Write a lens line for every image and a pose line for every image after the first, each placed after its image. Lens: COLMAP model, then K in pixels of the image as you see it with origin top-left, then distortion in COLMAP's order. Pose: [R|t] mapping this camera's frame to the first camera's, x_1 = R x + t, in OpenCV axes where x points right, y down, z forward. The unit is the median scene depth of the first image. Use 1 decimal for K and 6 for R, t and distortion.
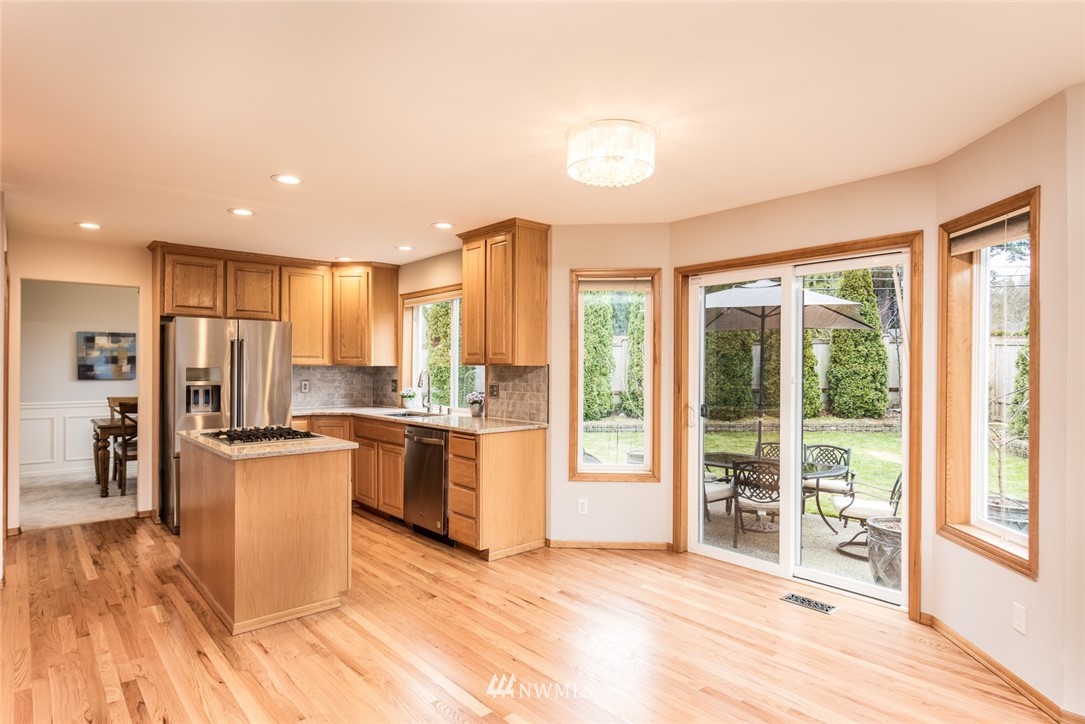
lens RADIAL K [[589.8, 0, 541.9], [0, 589.8, 364.5], [0, 0, 1]] dist [0.006857, 0.001052]
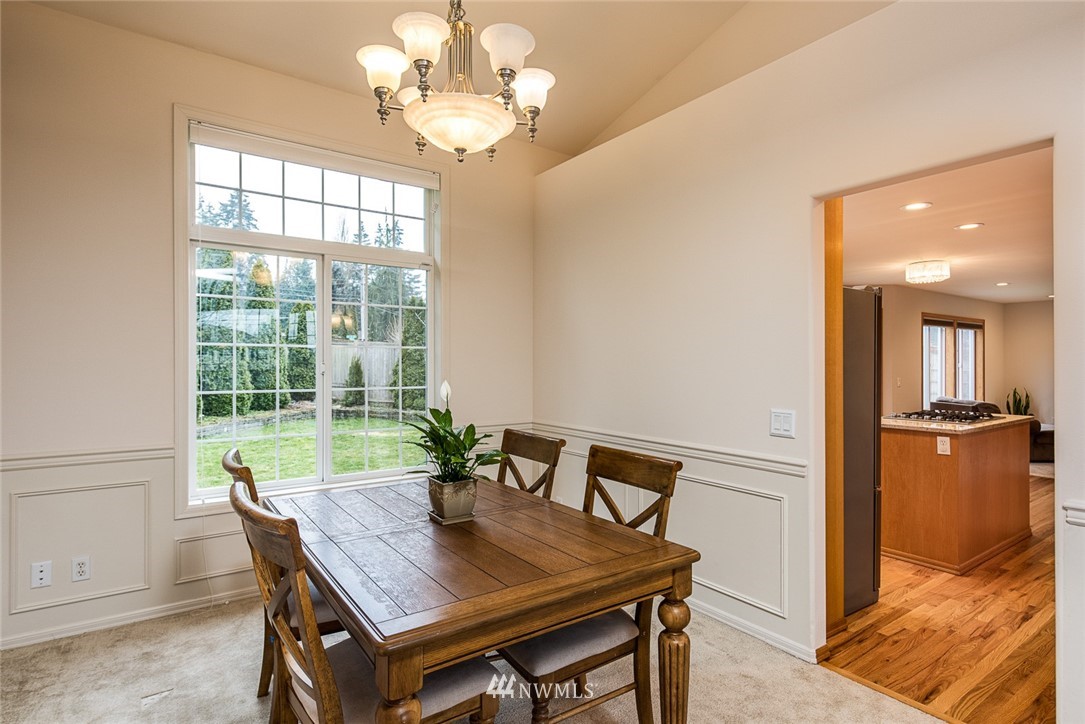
lens RADIAL K [[555.5, 0, 542.2], [0, 555.5, 360.7], [0, 0, 1]] dist [-0.002619, -0.000411]
pose [[0.106888, -0.003432, 0.994265, -1.146237], [-0.002115, 0.999991, 0.003679, 0.008283], [-0.994269, -0.002496, 0.106880, 1.164036]]
